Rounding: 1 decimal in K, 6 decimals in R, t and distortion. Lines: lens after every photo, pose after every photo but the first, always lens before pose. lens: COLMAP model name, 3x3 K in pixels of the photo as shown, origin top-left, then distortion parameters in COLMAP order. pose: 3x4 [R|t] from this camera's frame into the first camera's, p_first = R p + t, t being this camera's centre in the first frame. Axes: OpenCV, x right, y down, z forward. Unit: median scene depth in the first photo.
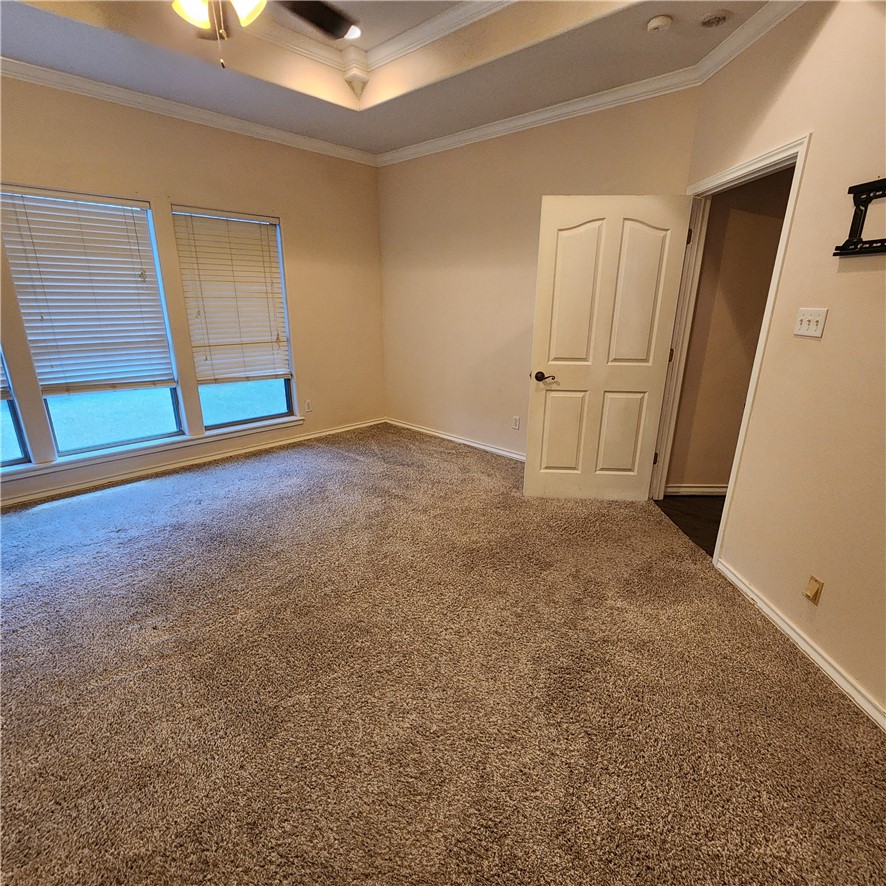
lens RADIAL K [[484.9, 0, 444.2], [0, 484.9, 444.5], [0, 0, 1]] dist [0.002277, -0.000511]
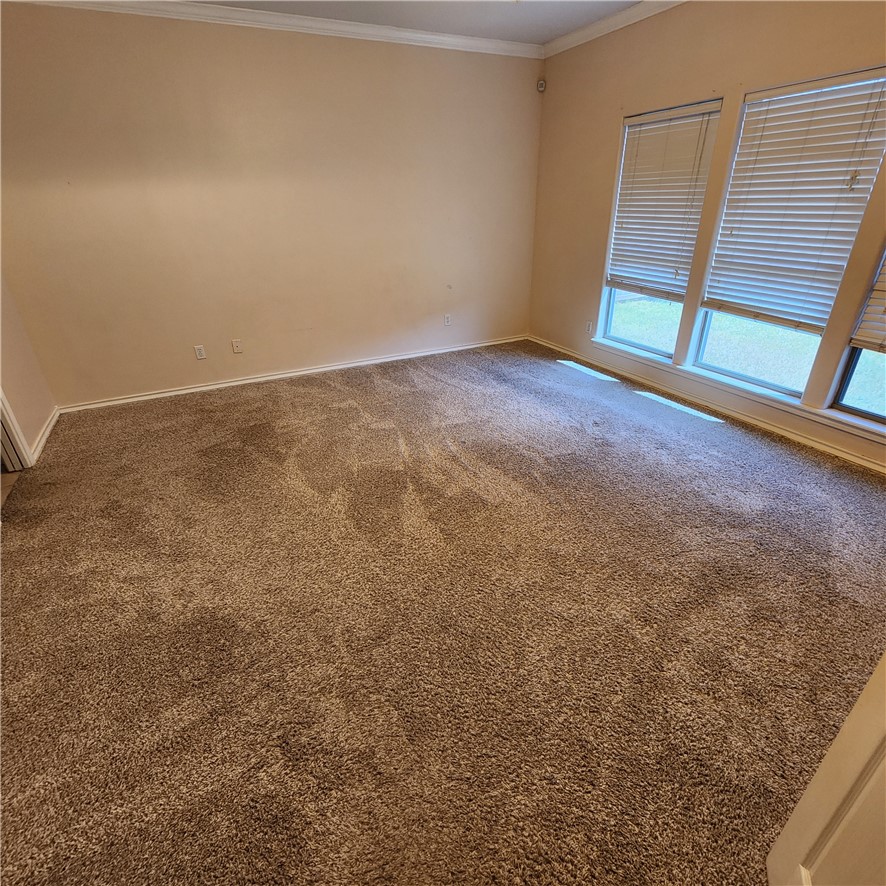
lens RADIAL K [[484.9, 0, 443.8], [0, 484.9, 446.3], [0, 0, 1]] dist [0.002277, -0.000511]
pose [[-0.318434, 0.427232, -0.846211, 0.390571], [-0.267696, 0.815817, 0.512622, -0.234769], [0.909361, 0.389764, -0.145416, 0.709406]]
